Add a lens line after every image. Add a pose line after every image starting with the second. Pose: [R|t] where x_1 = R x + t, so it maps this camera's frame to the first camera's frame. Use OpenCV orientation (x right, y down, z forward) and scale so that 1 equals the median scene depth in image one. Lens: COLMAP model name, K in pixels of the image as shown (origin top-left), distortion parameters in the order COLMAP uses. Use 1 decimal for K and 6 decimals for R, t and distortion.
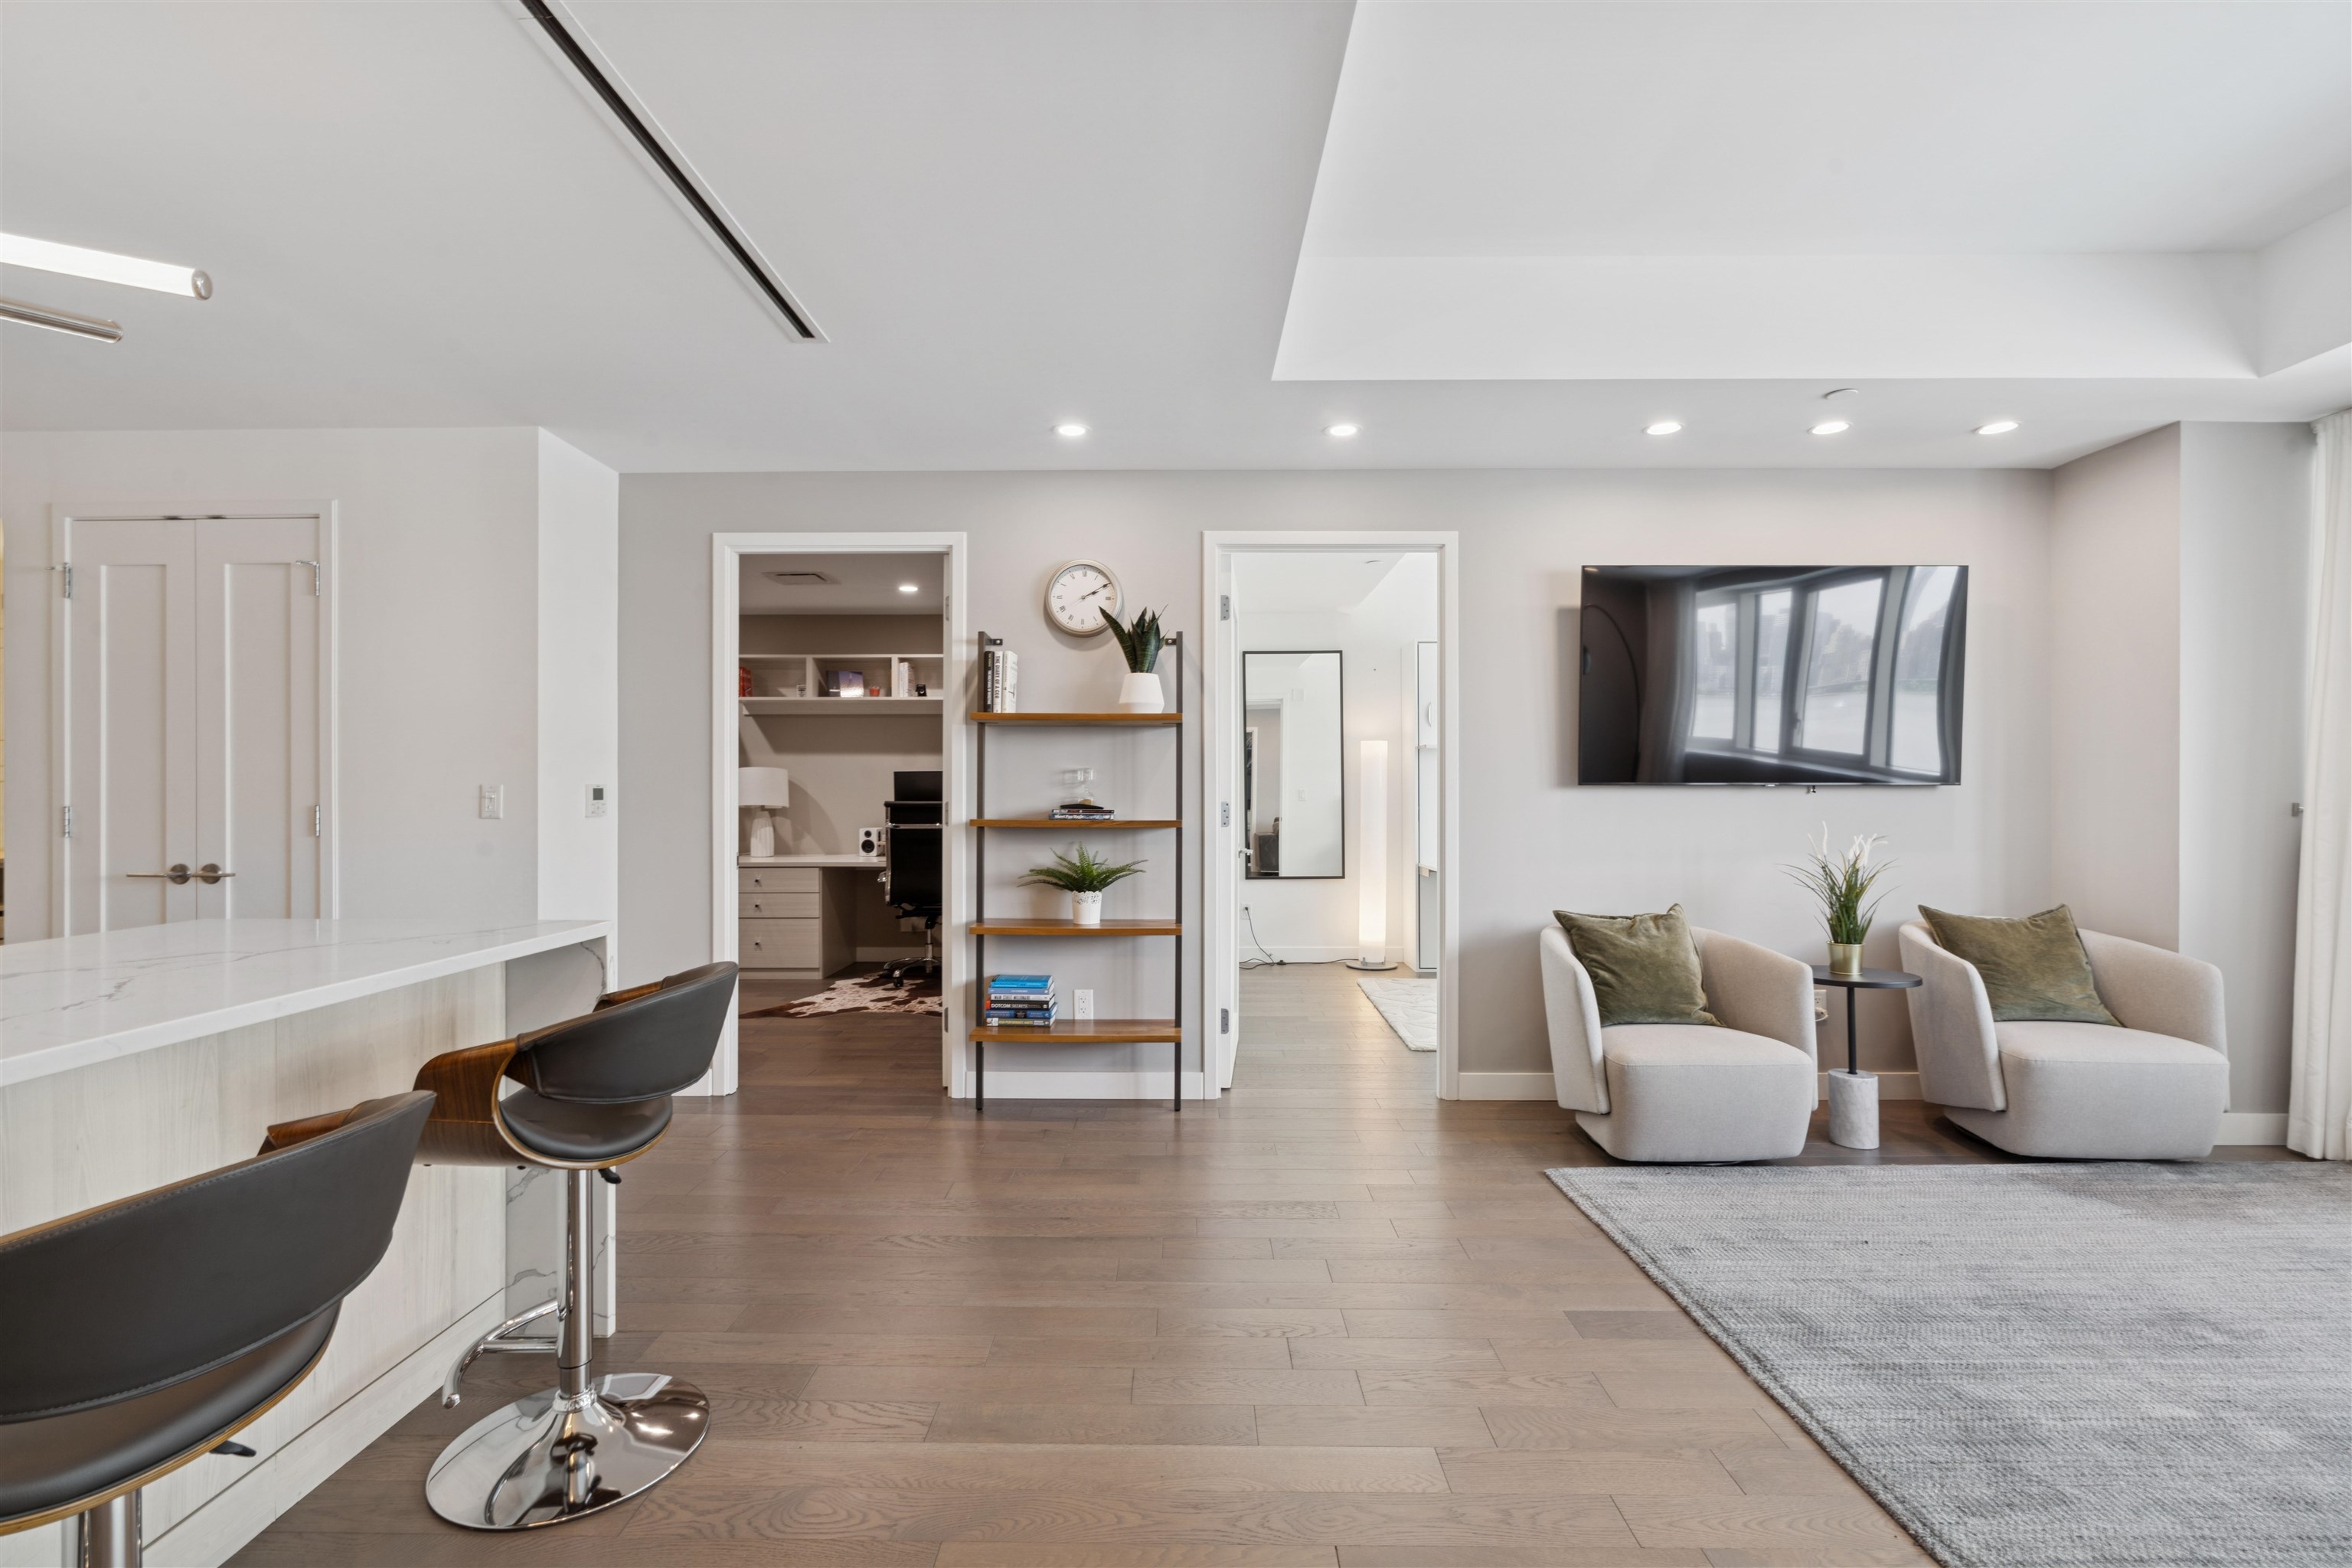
lens RADIAL K [[1072.4, 0, 1162.5], [0, 1072.4, 780.5], [0, 0, 1]] dist [-0.005640, 0.000920]
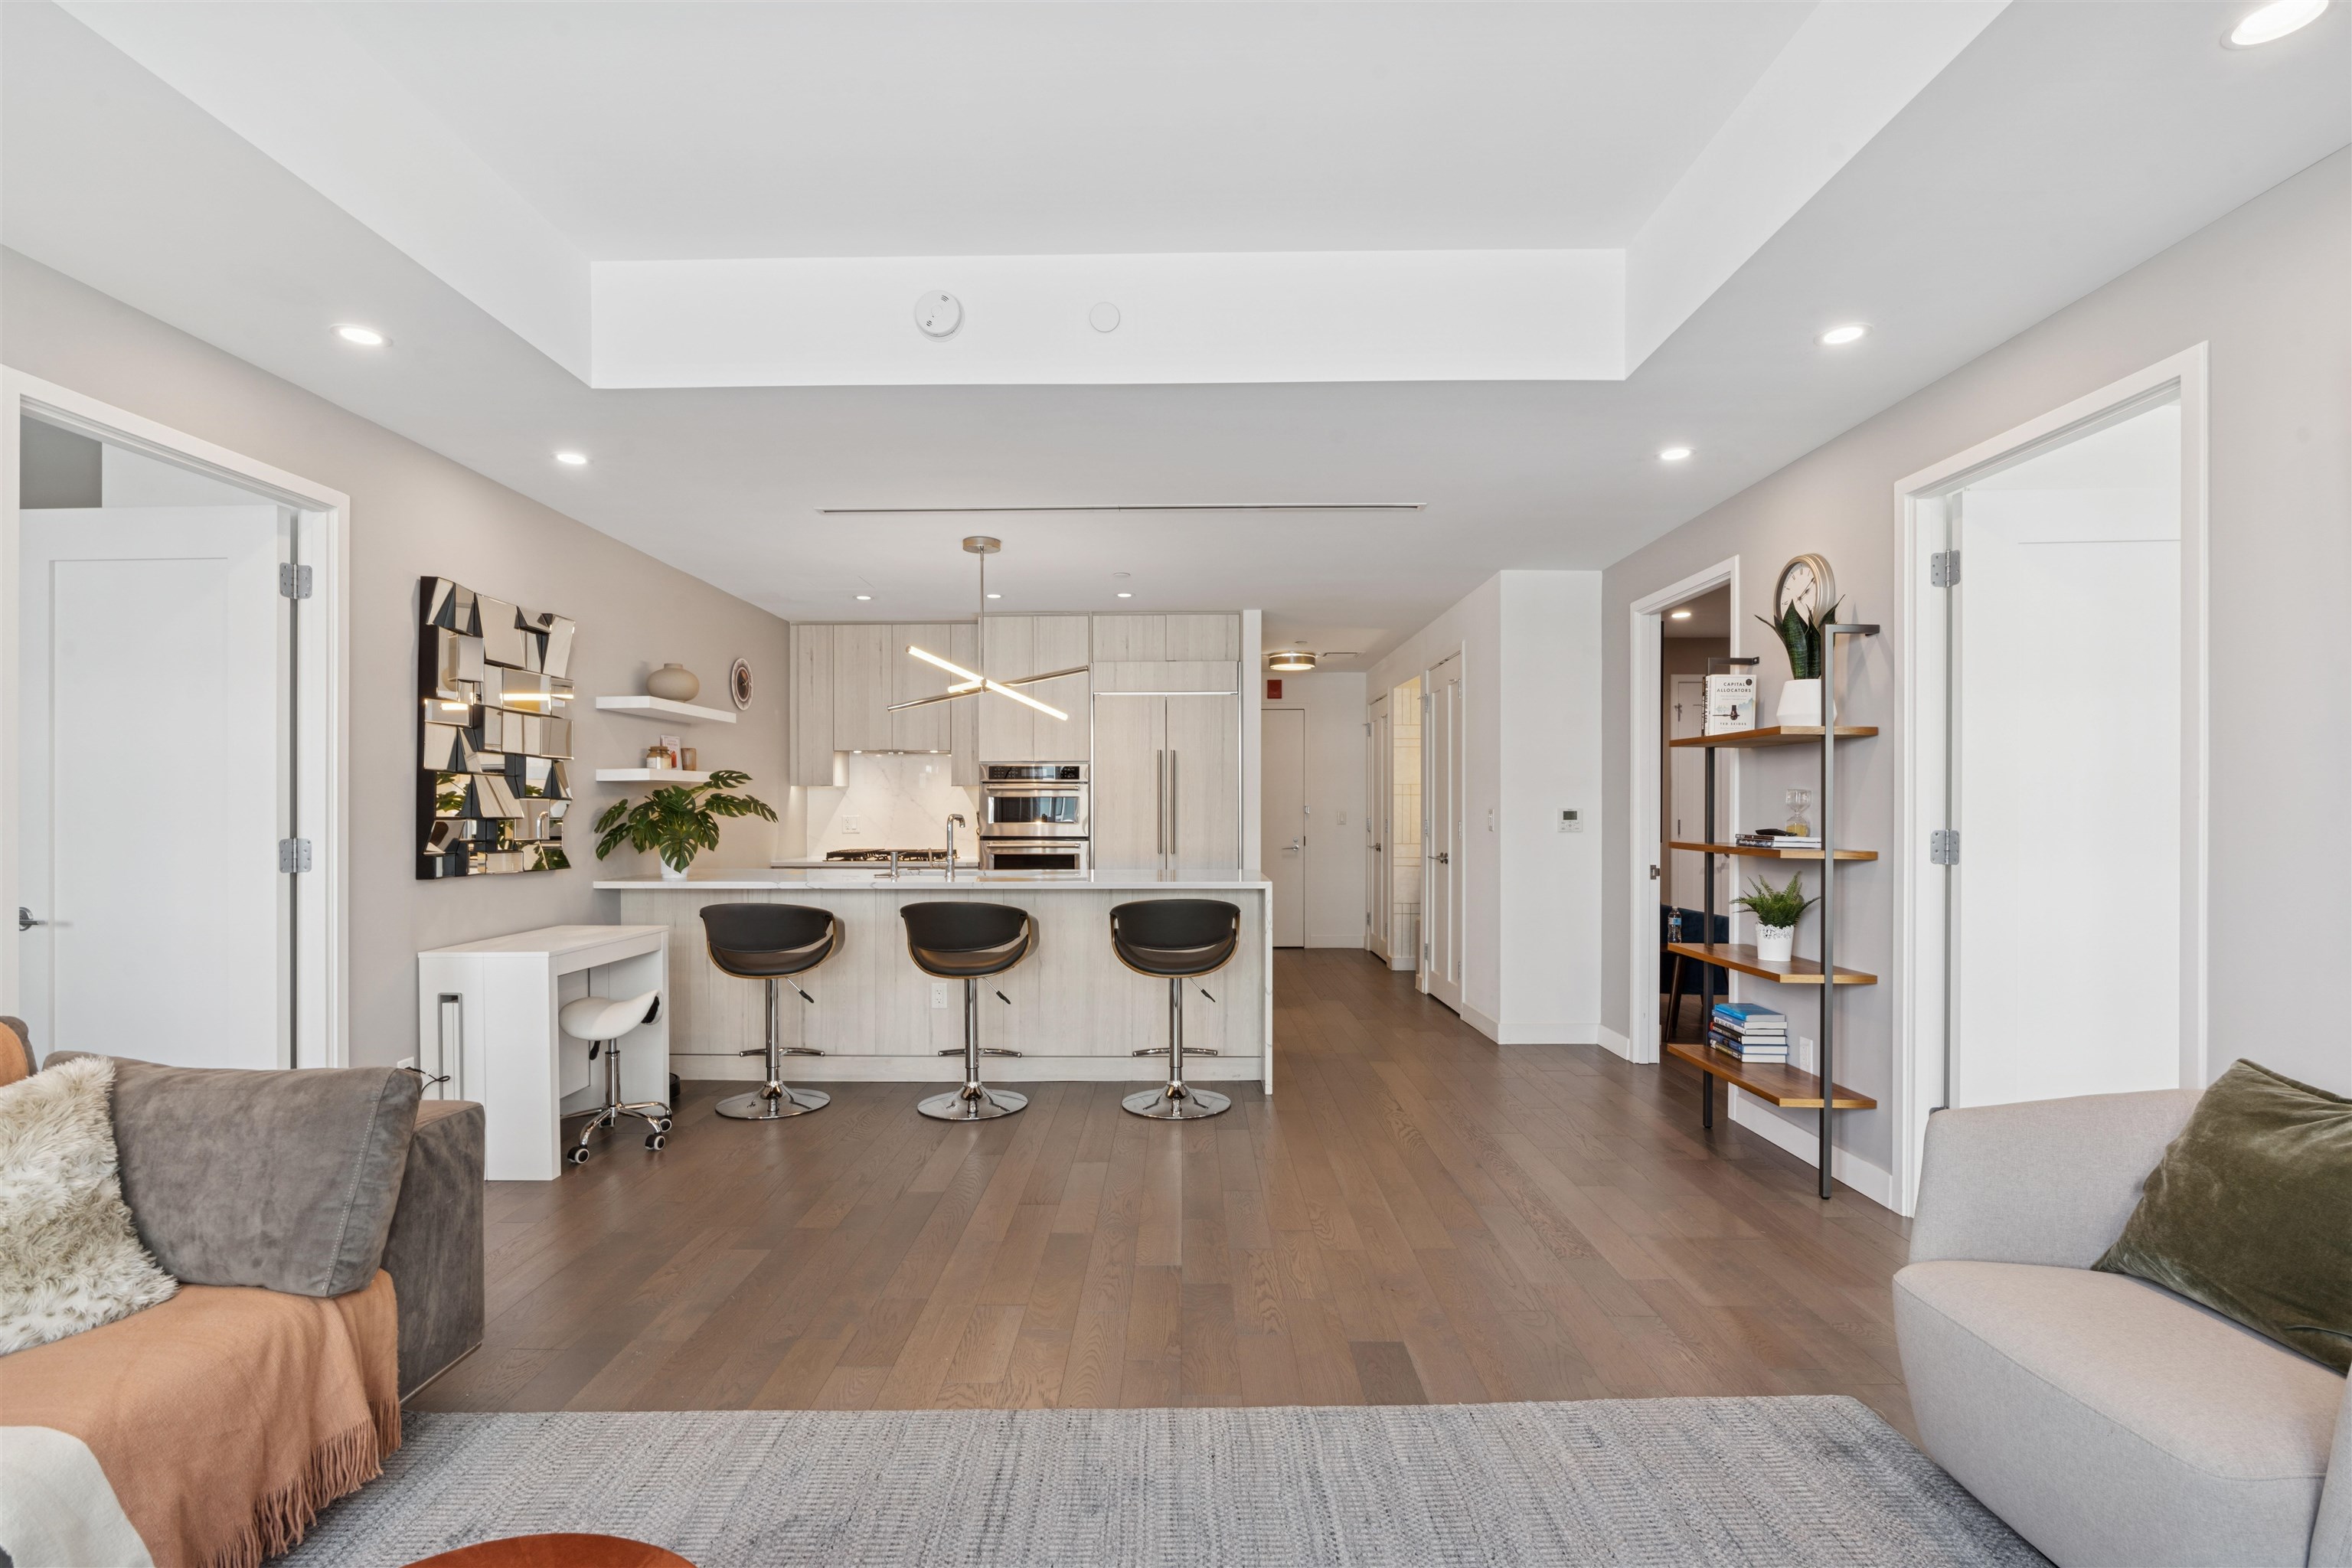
lens RADIAL K [[1072.4, 0, 1157.0], [0, 1072.4, 798.9], [0, 0, 1]] dist [-0.005640, 0.000920]
pose [[-0.009186, -0.010160, -0.999906, 0.820799], [0.001997, 0.999946, -0.010179, 0.004274], [0.999956, -0.002091, -0.009166, 0.472590]]
